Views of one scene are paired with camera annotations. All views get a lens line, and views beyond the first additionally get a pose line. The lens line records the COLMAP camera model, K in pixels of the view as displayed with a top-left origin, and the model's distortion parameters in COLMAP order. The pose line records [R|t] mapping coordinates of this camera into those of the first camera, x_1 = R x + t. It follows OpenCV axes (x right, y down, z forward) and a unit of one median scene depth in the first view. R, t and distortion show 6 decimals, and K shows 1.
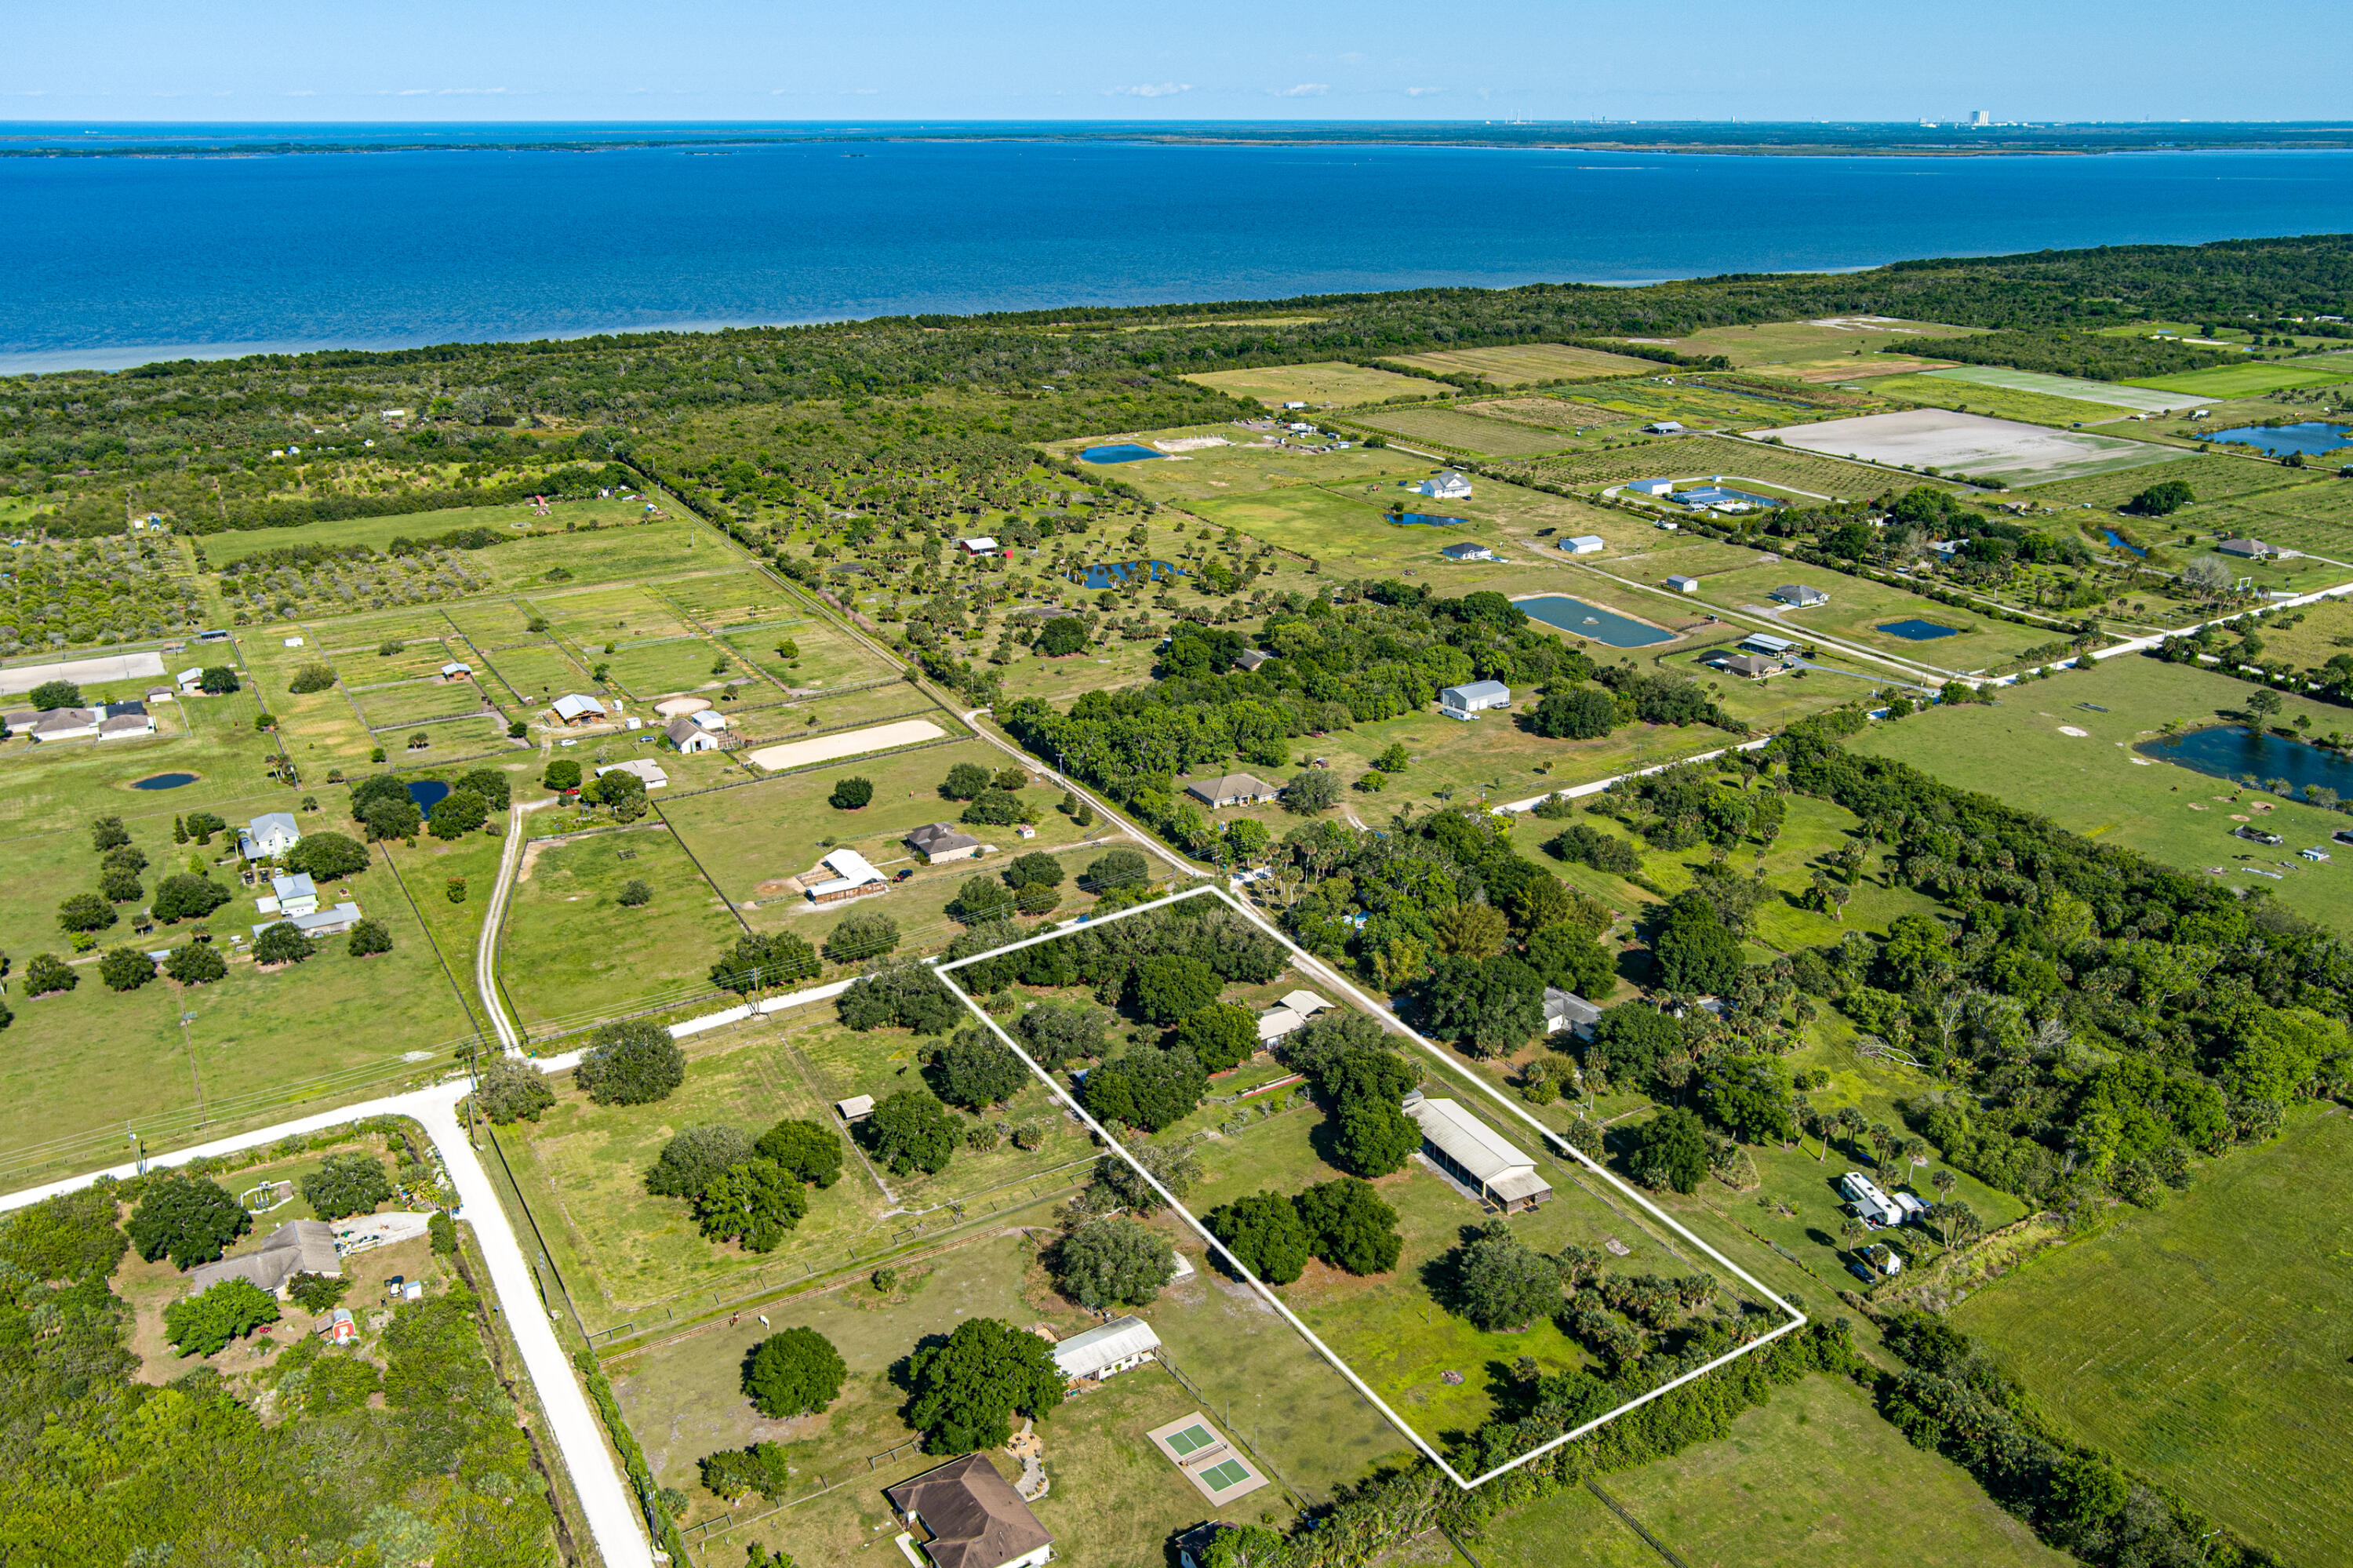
lens RADIAL K [[1876.9, 0, 1176.5], [0, 1876.9, 784.0], [0, 0, 1]] dist [-0.005459, 0.009261]
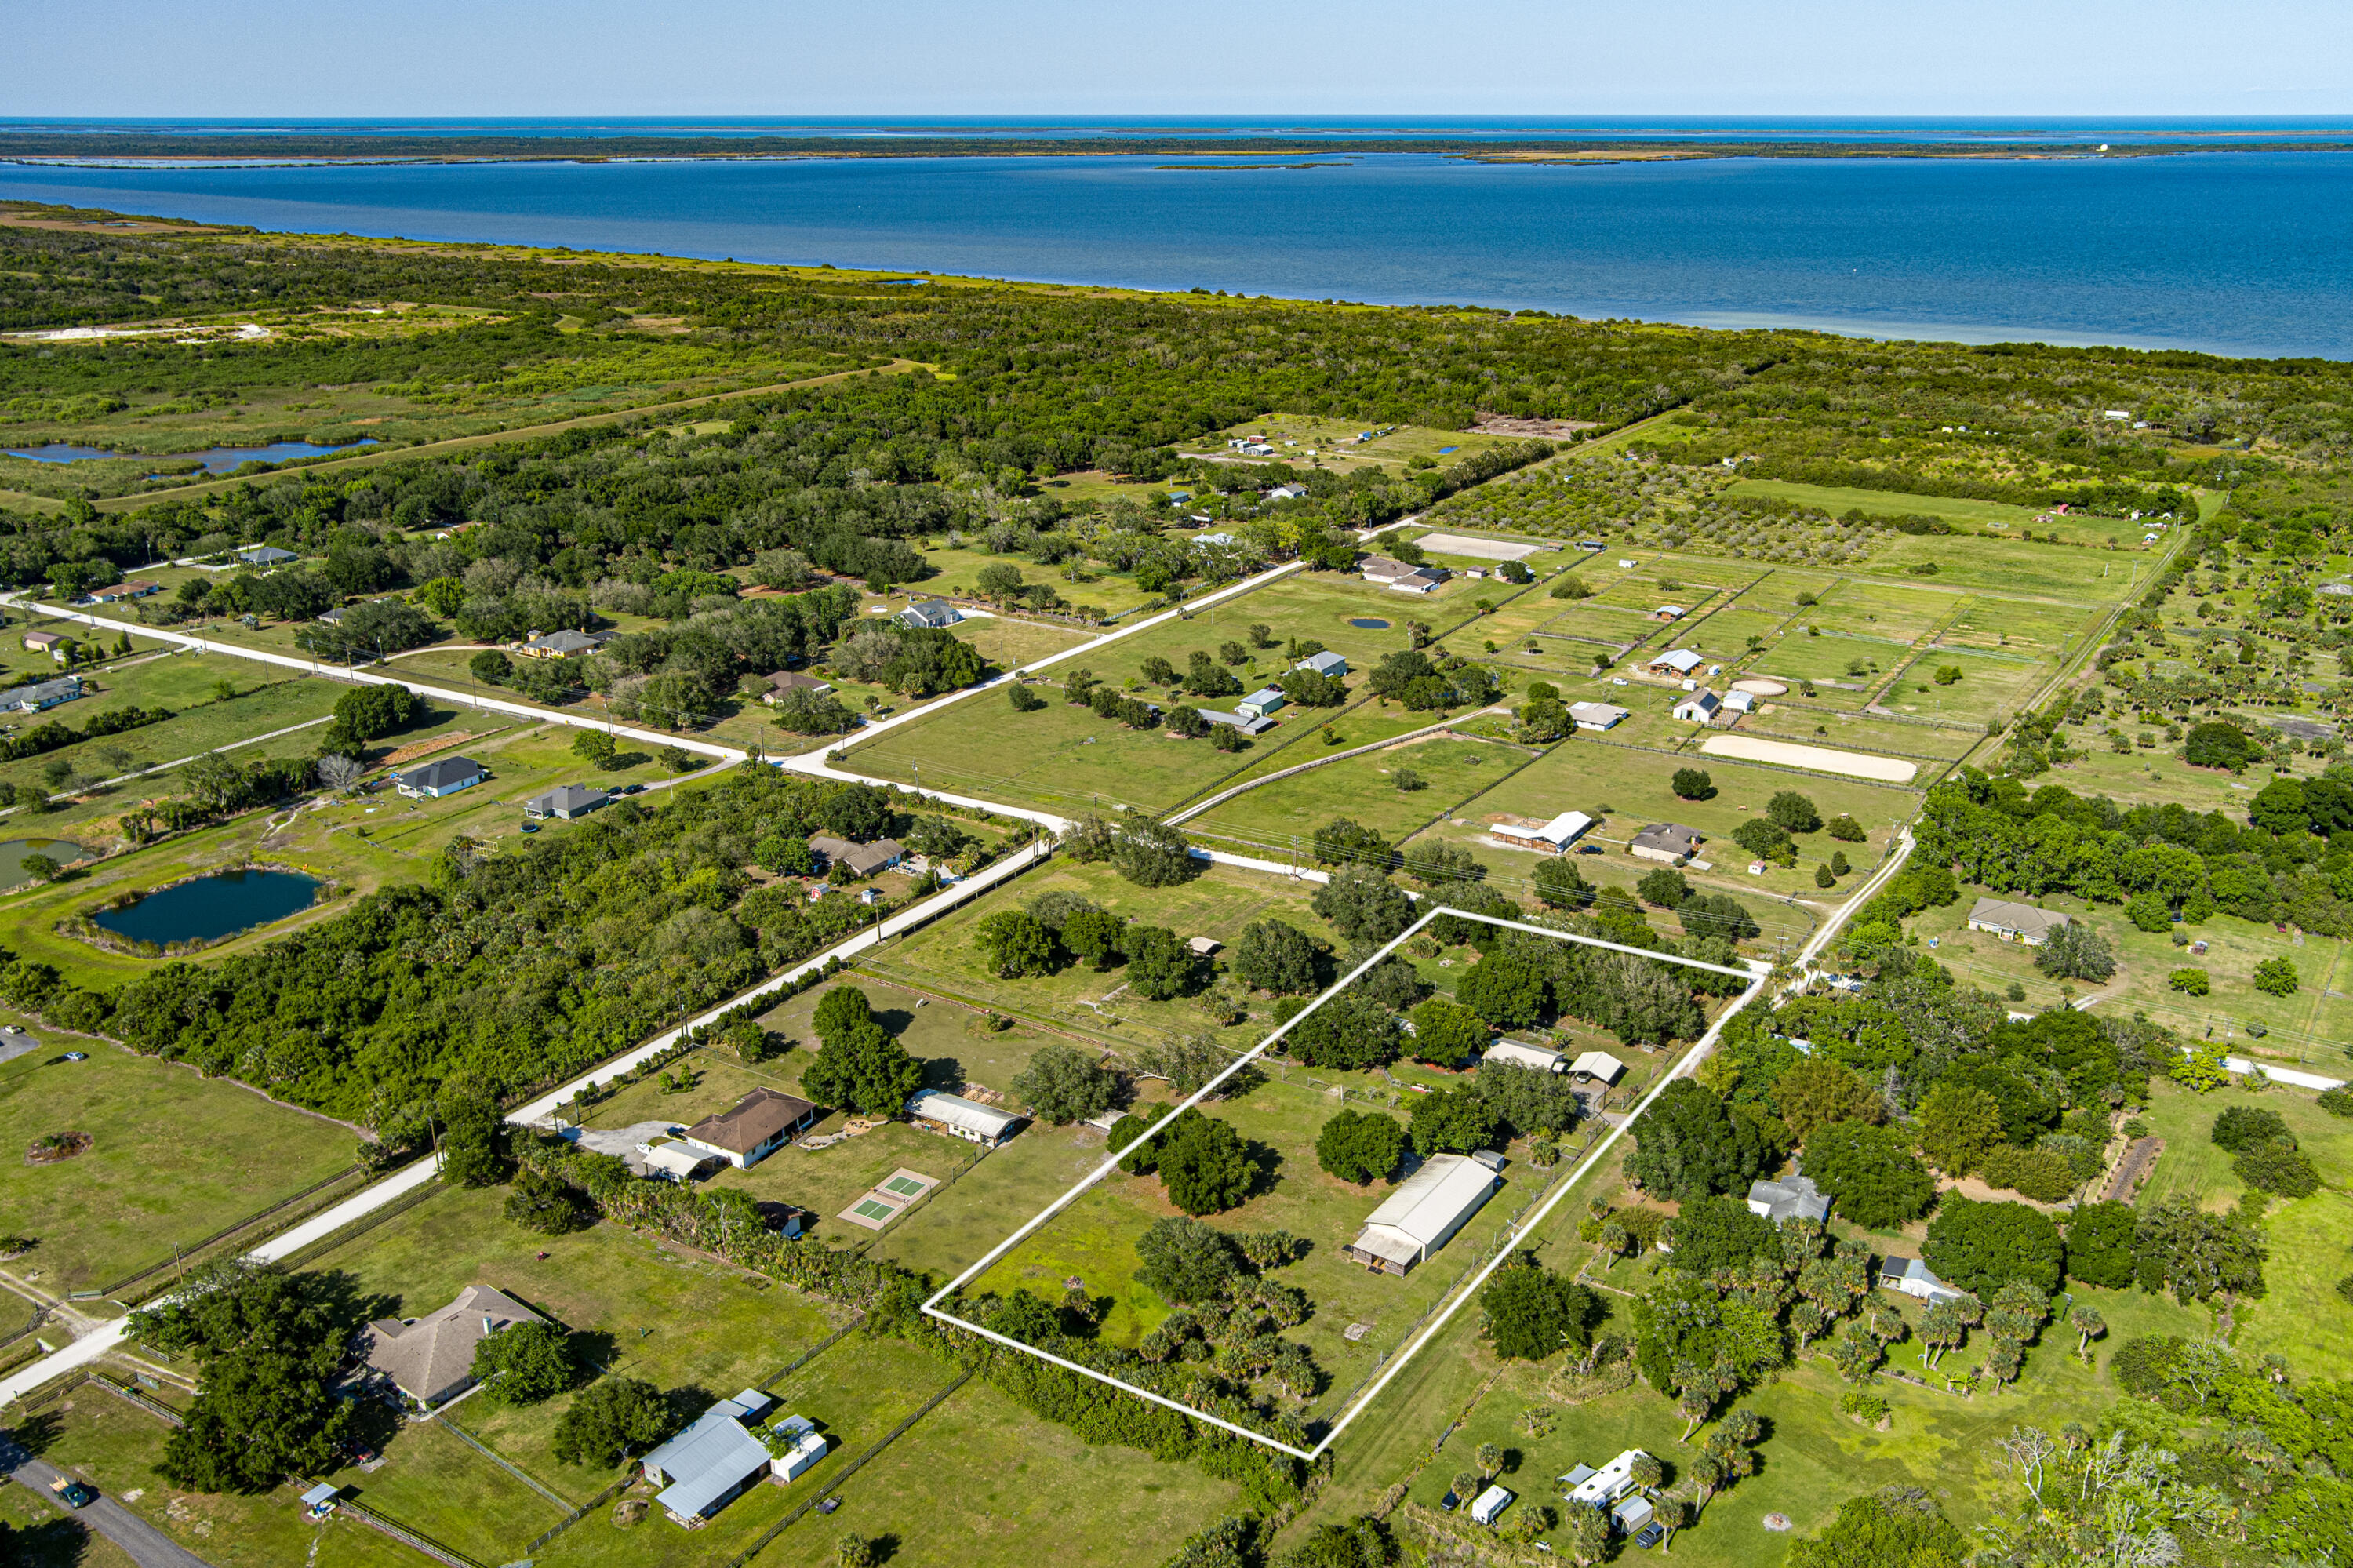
lens RADIAL K [[1876.9, 0, 1176.5], [0, 1876.9, 784.0], [0, 0, 1]] dist [-0.005459, 0.009261]
pose [[0.460555, 0.304198, -0.833878, 0.449958], [-0.301963, 0.937105, 0.175080, -0.073212], [0.834690, 0.171166, 0.523445, 0.197882]]
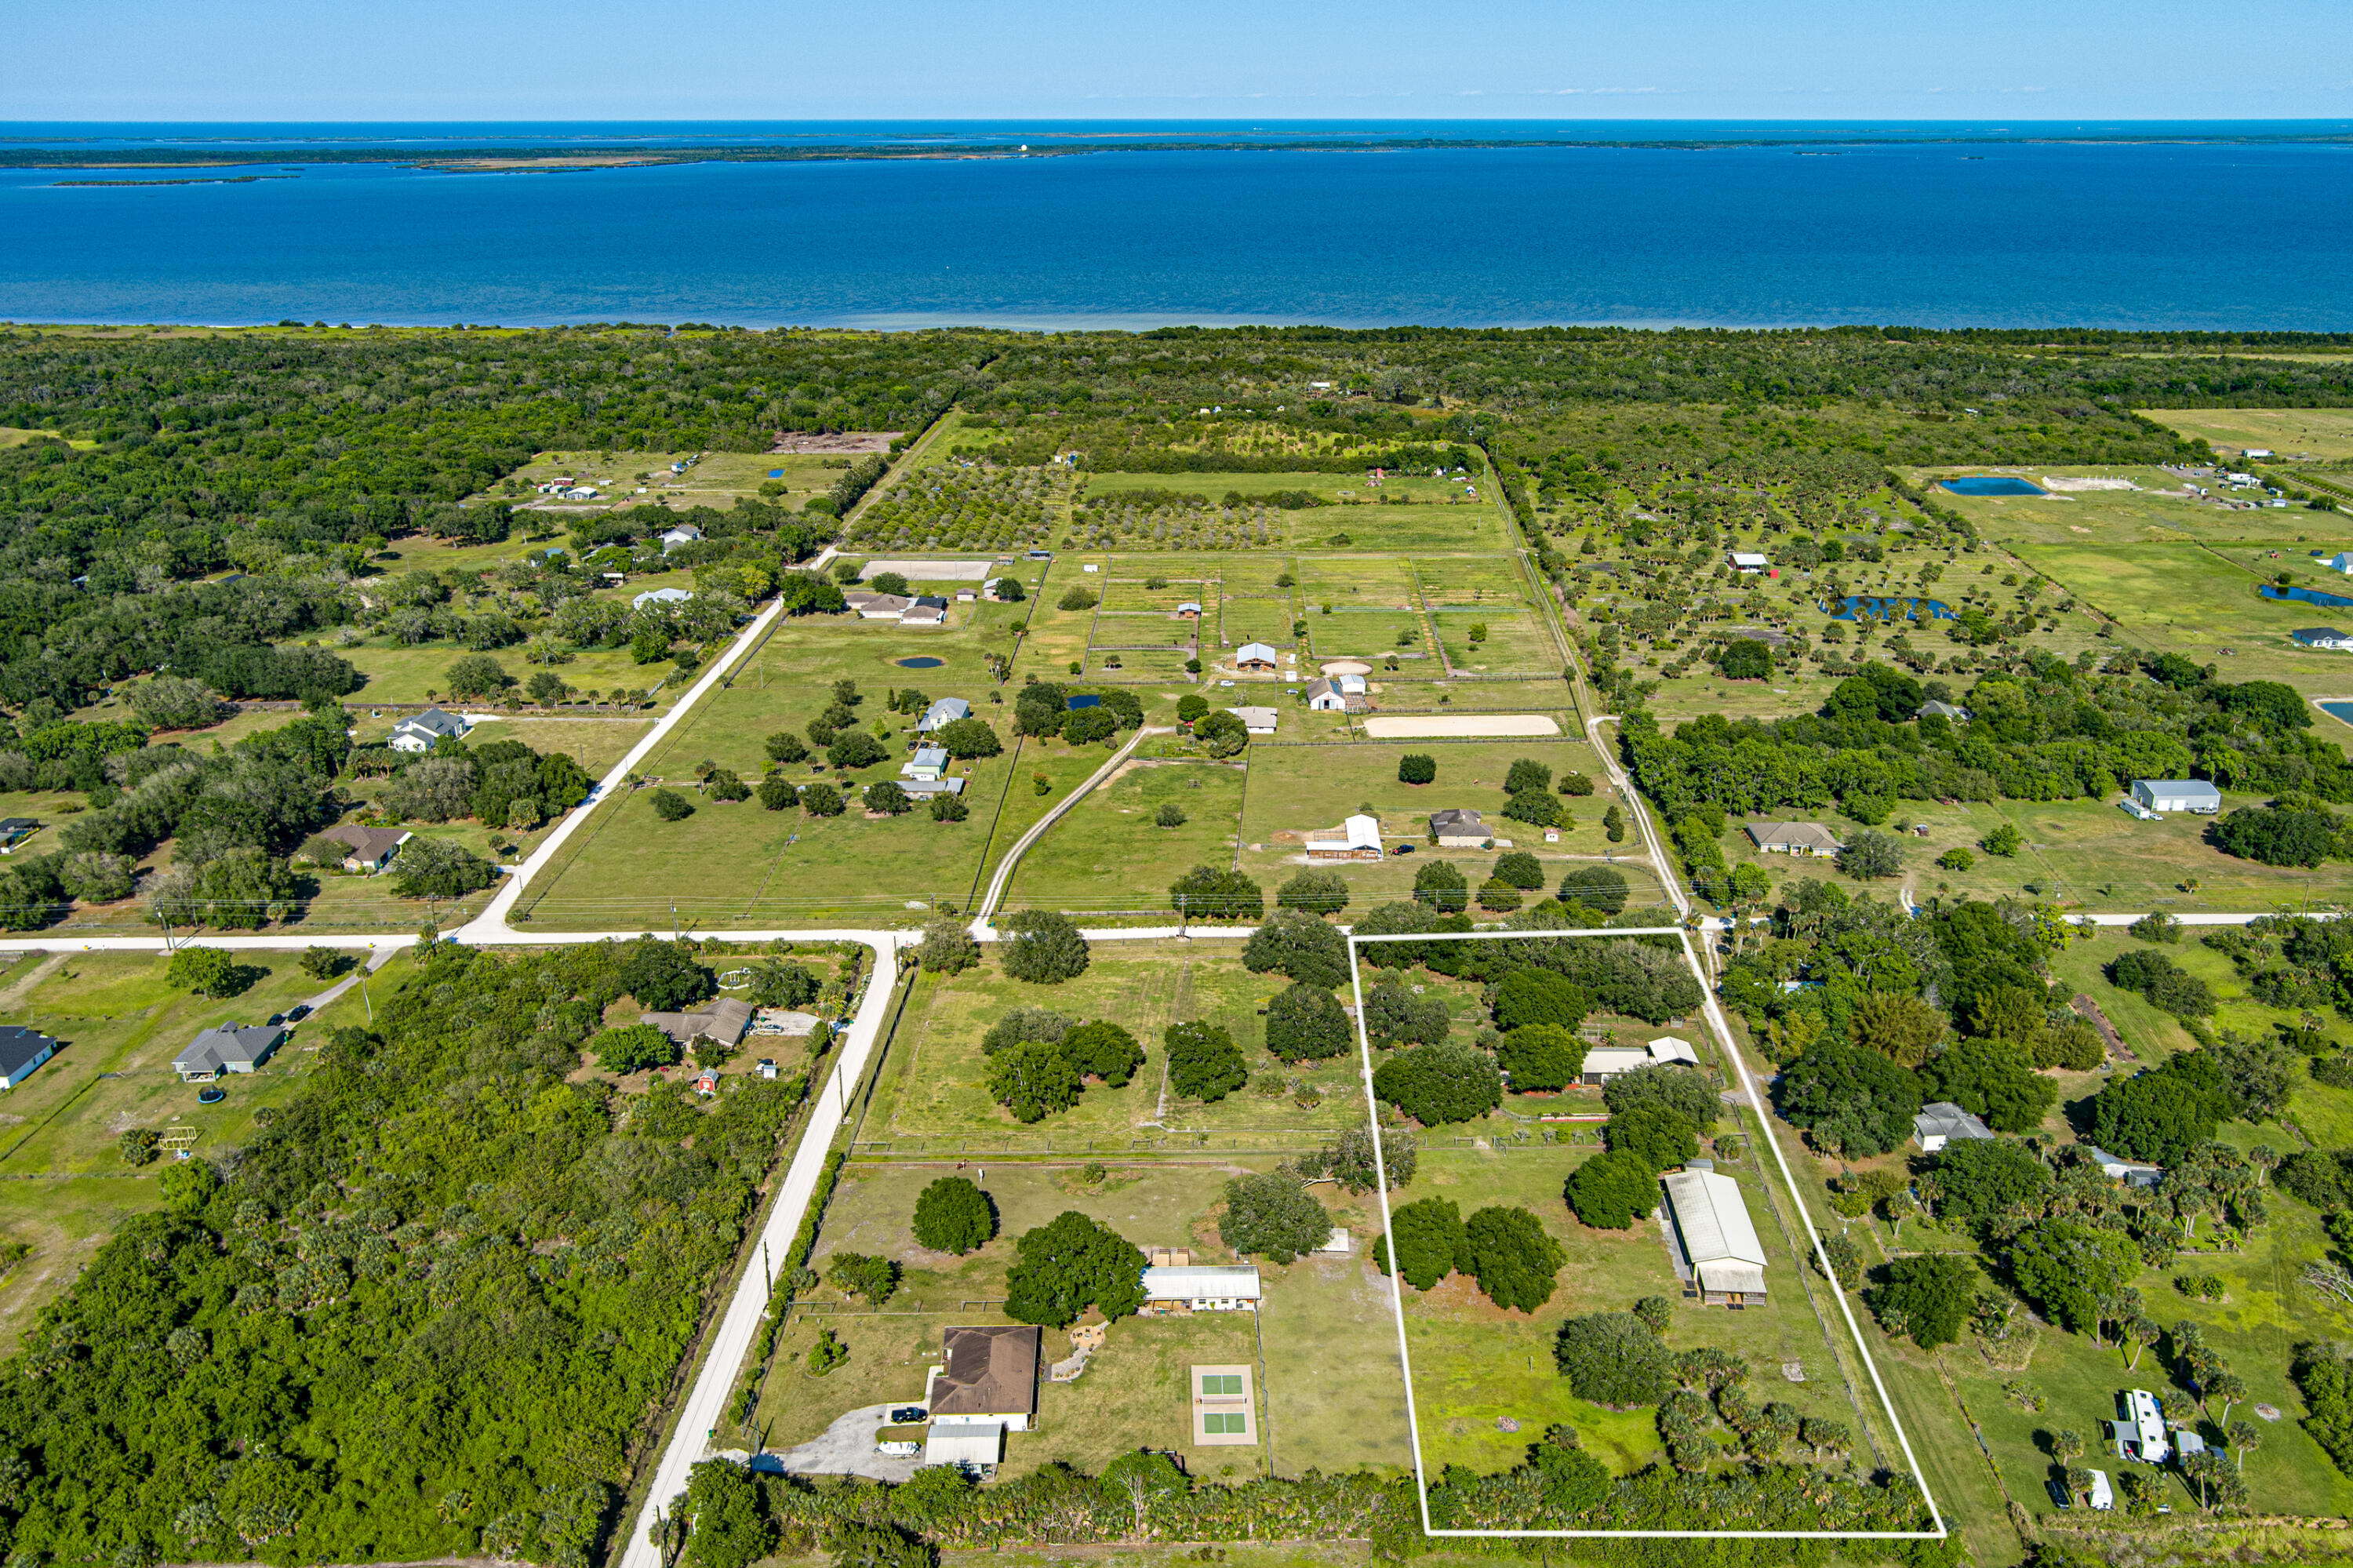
lens RADIAL K [[1876.9, 0, 1176.5], [0, 1876.9, 784.0], [0, 0, 1]] dist [-0.005459, 0.009261]
pose [[0.848363, 0.179734, -0.497972, 0.193562], [-0.179434, 0.982552, 0.048944, -0.011517], [0.498080, 0.047831, 0.865811, 0.028028]]
